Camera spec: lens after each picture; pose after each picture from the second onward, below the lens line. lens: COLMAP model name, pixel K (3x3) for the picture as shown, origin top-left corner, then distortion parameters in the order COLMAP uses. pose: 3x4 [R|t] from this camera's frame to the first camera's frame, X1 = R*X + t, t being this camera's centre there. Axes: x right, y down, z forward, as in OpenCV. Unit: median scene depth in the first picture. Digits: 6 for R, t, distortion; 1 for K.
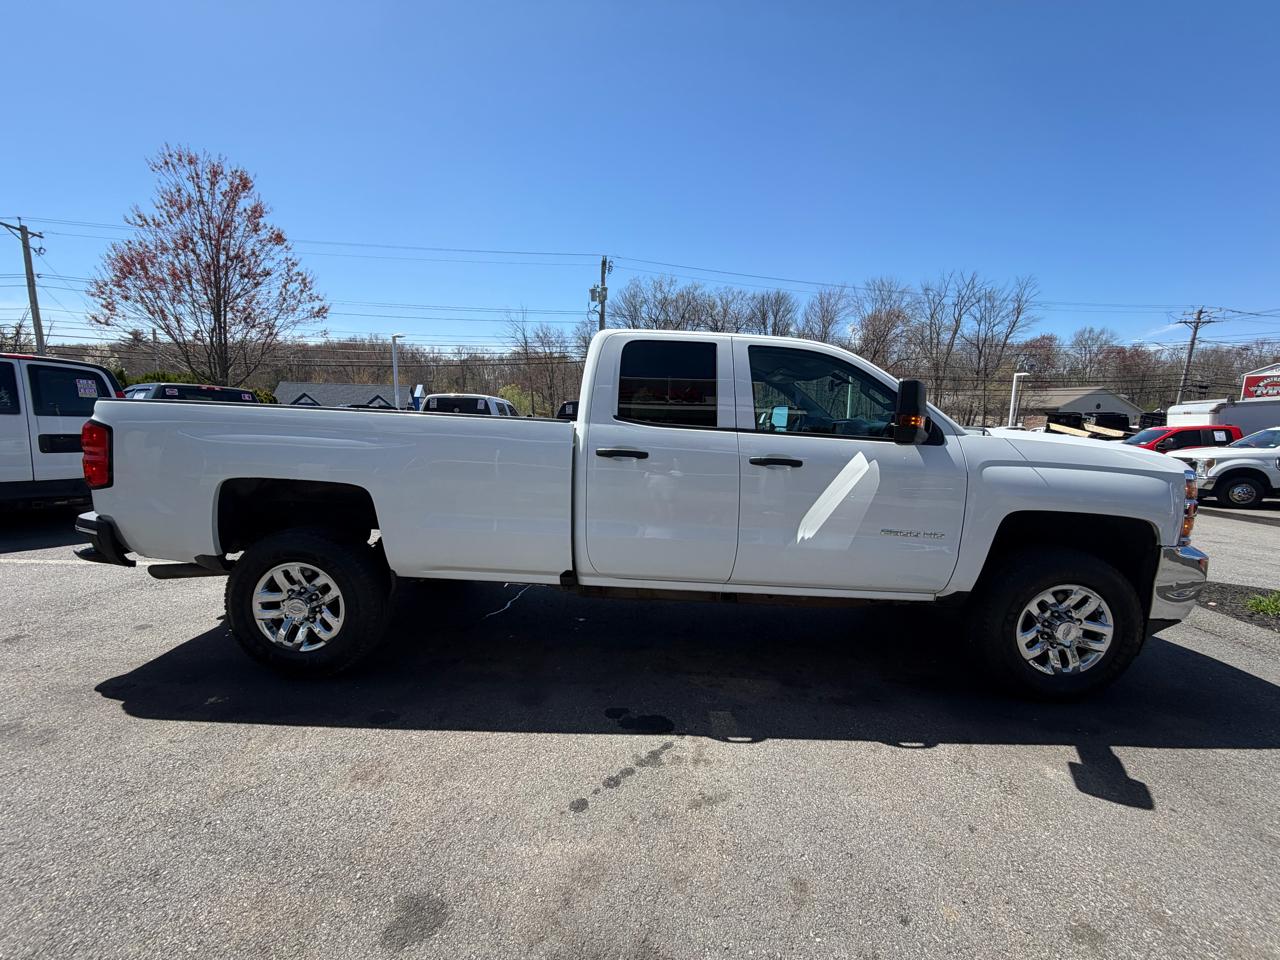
lens RADIAL K [[506.5, 0, 640.0], [0, 506.5, 480.0], [0, 0, 1]] dist [-0.001608, 0.000091]
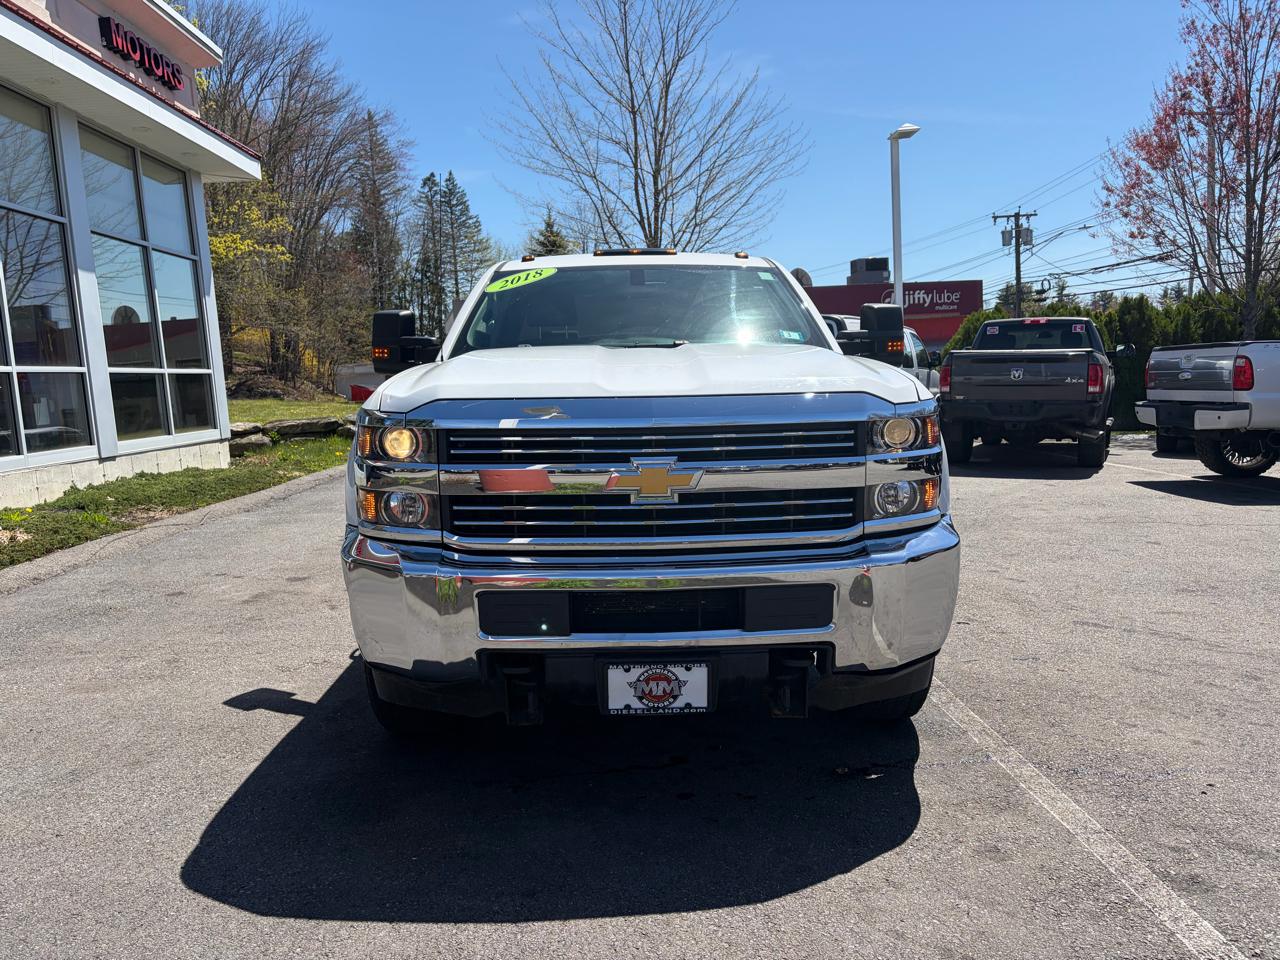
lens RADIAL K [[960.4, 0, 635.0], [0, 960.4, 485.2], [0, 0, 1]] dist [0.048307, -0.048623]
pose [[0.046176, 0.088984, -0.994962, 2.134297], [-0.076211, 0.993435, 0.085311, -0.046506], [0.996022, 0.071888, 0.052655, 1.201985]]
